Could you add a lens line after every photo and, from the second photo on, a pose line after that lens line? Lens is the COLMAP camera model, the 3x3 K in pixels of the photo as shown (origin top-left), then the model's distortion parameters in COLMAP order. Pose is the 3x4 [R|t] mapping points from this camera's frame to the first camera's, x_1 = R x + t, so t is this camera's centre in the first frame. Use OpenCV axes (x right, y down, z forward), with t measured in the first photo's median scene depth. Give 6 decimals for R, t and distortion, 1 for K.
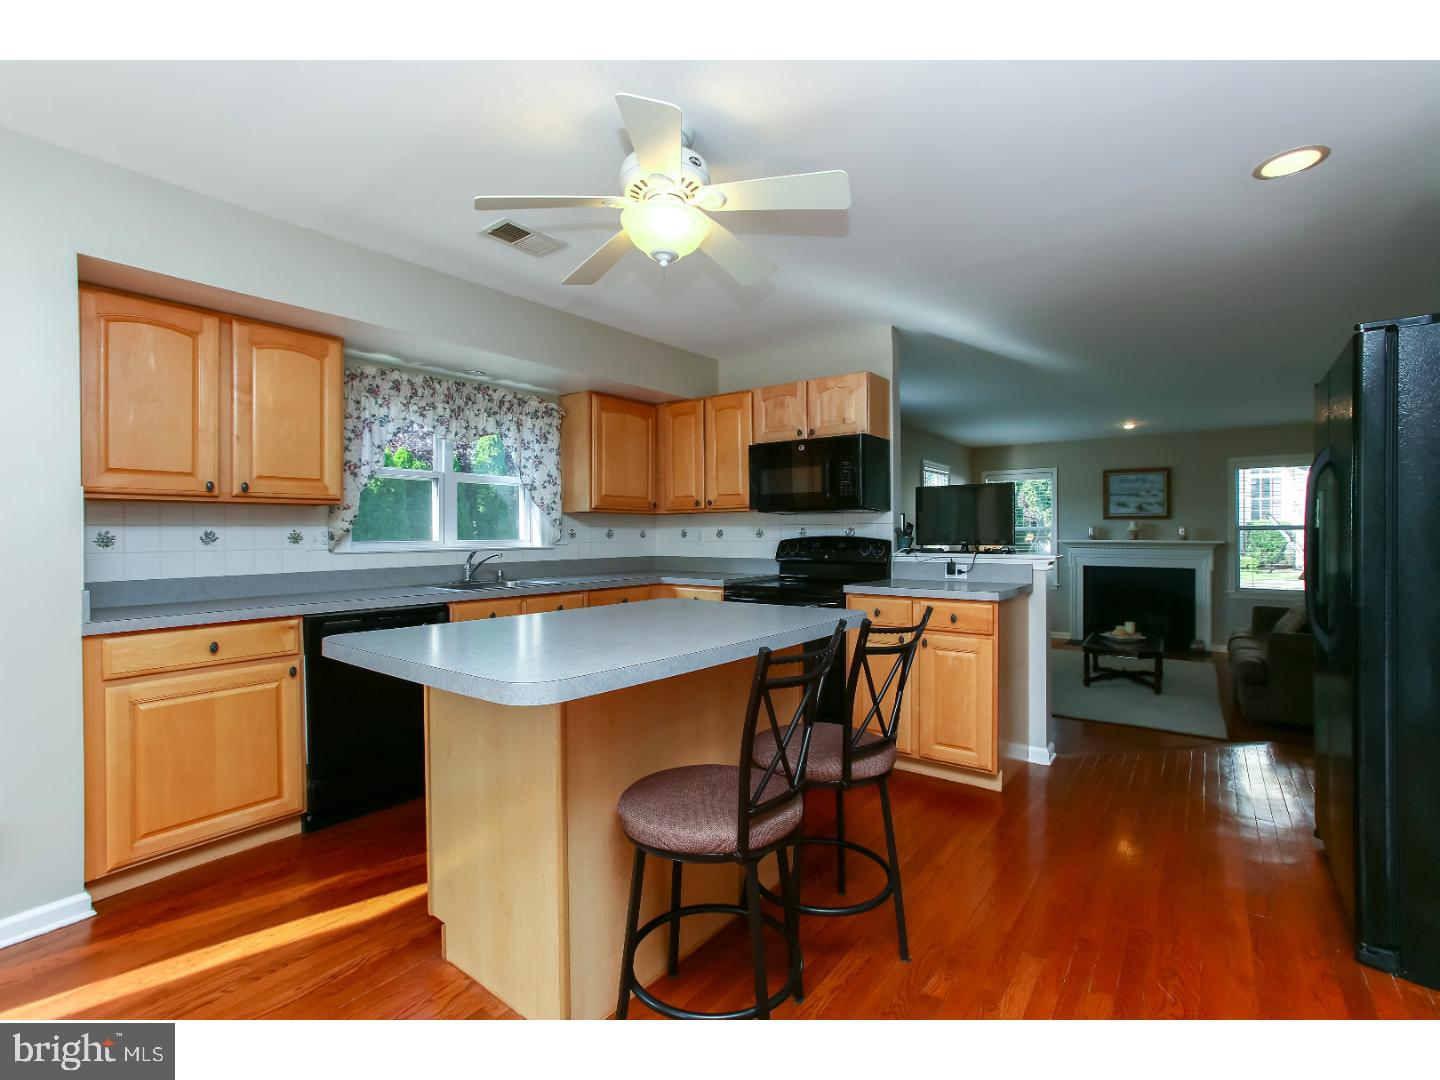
lens RADIAL K [[645.2, 0, 717.6], [0, 645.2, 536.9], [0, 0, 1]] dist [-0.040802, 0.013149]
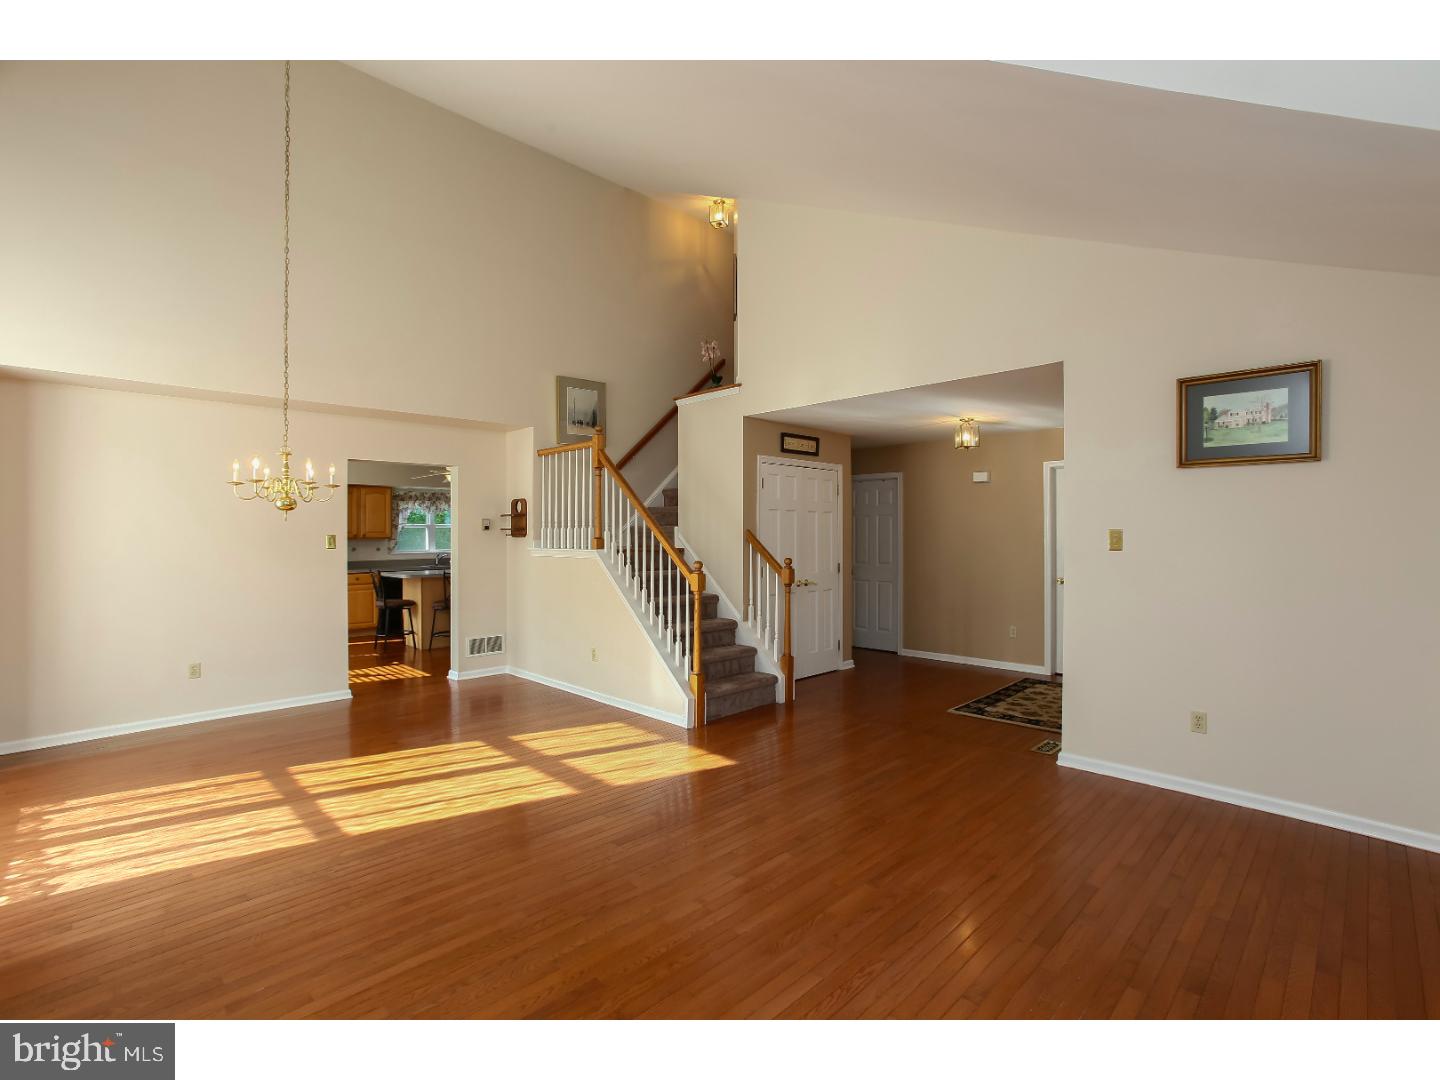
lens RADIAL K [[645.2, 0, 730.8], [0, 645.2, 539.8], [0, 0, 1]] dist [-0.040802, 0.013149]
pose [[0.996685, 0.004560, -0.081234, 0.984357], [-0.004087, 0.999974, 0.005990, -0.053008], [0.081259, -0.005638, 0.996677, -1.479433]]
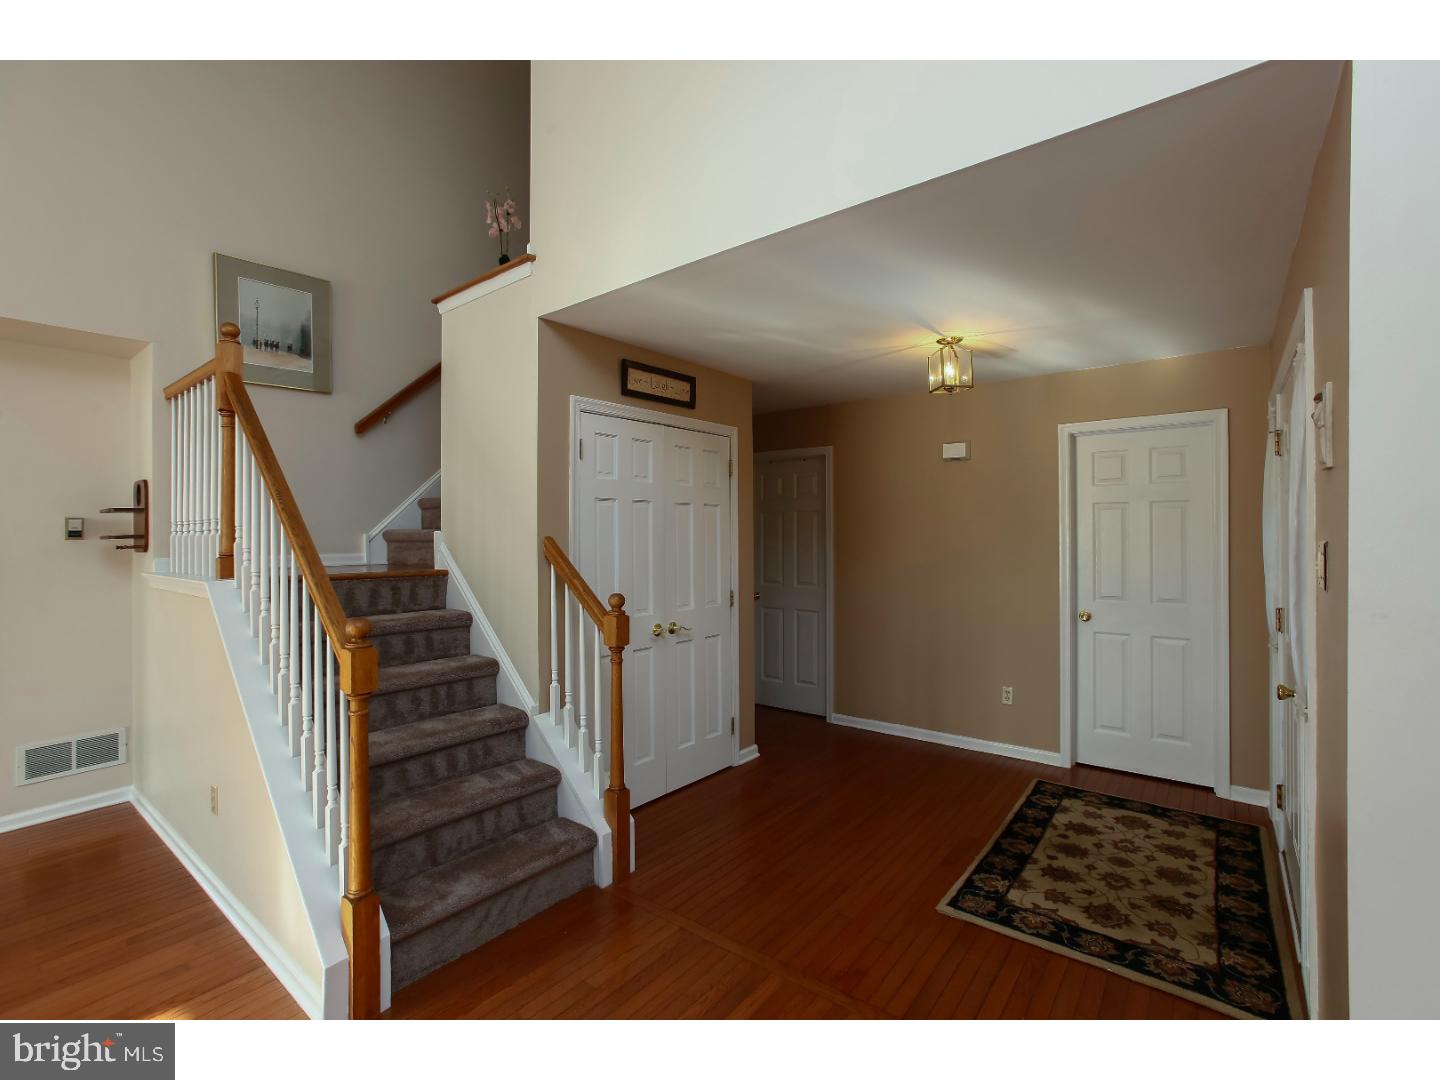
lens RADIAL K [[645.2, 0, 732.4], [0, 645.2, 539.7], [0, 0, 1]] dist [-0.040802, 0.013149]
pose [[0.999090, -0.000057, 0.042659, 1.076426], [-0.000046, 0.999997, 0.002408, -0.064241], [-0.042659, -0.002408, 0.999087, -0.860046]]
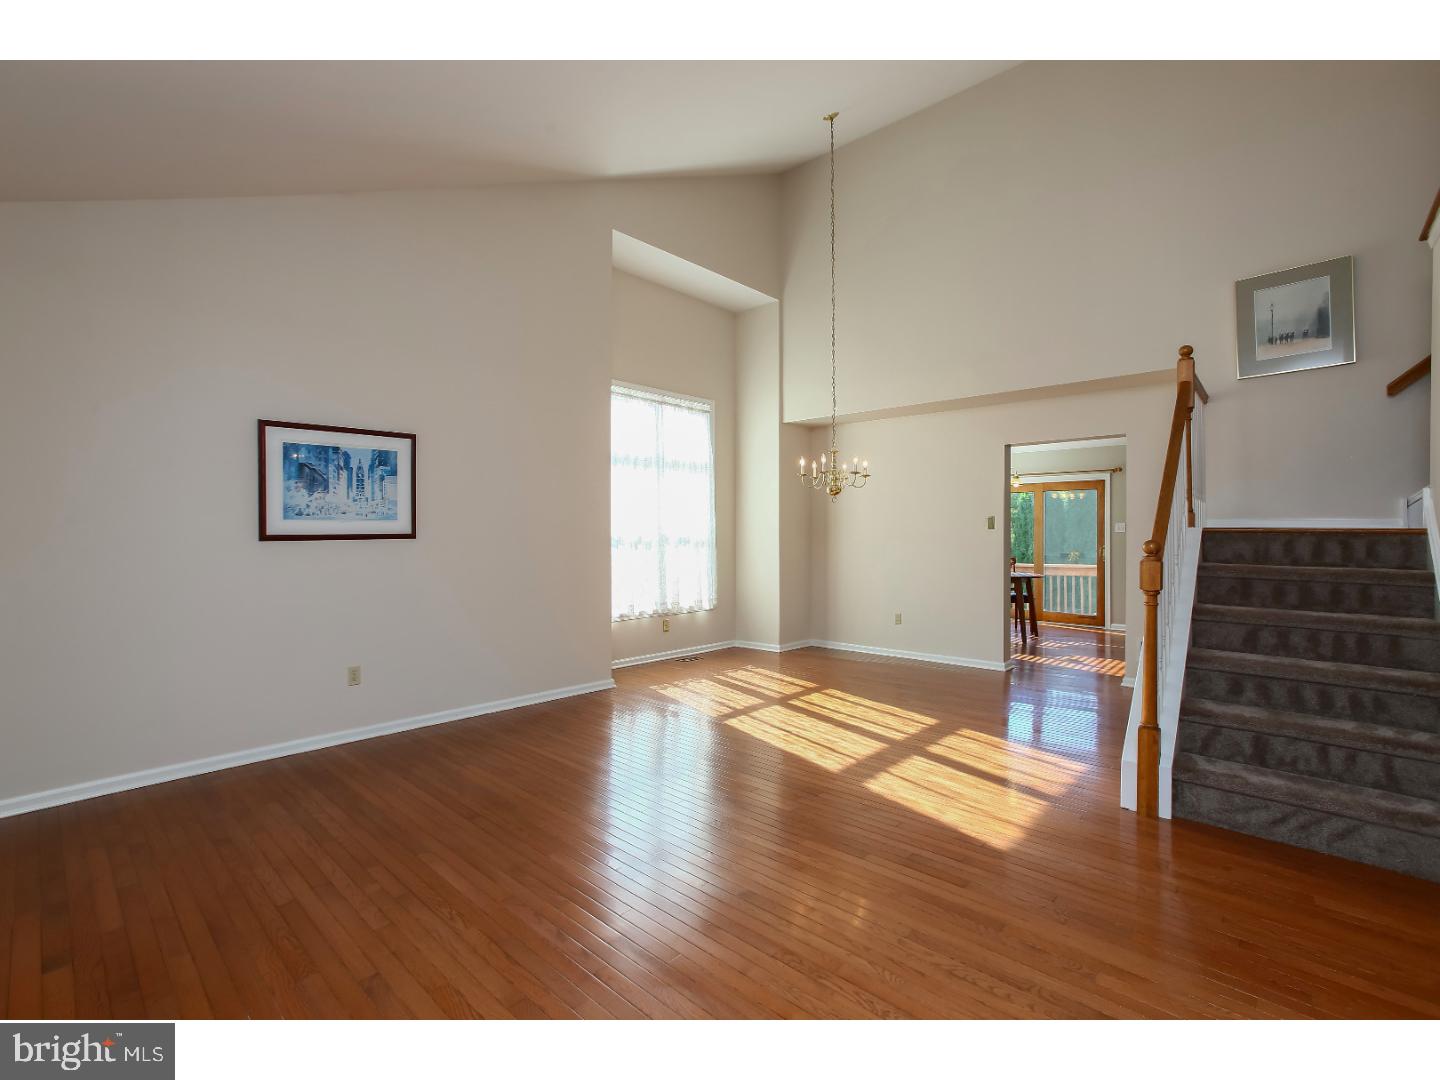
lens RADIAL K [[645.2, 0, 731.2], [0, 645.2, 543.9], [0, 0, 1]] dist [-0.040802, 0.013149]
pose [[-0.006874, 0.019479, -0.999787, 1.472225], [-0.004110, 0.999801, 0.019508, -0.018731], [0.999968, 0.004243, -0.006793, -0.841613]]
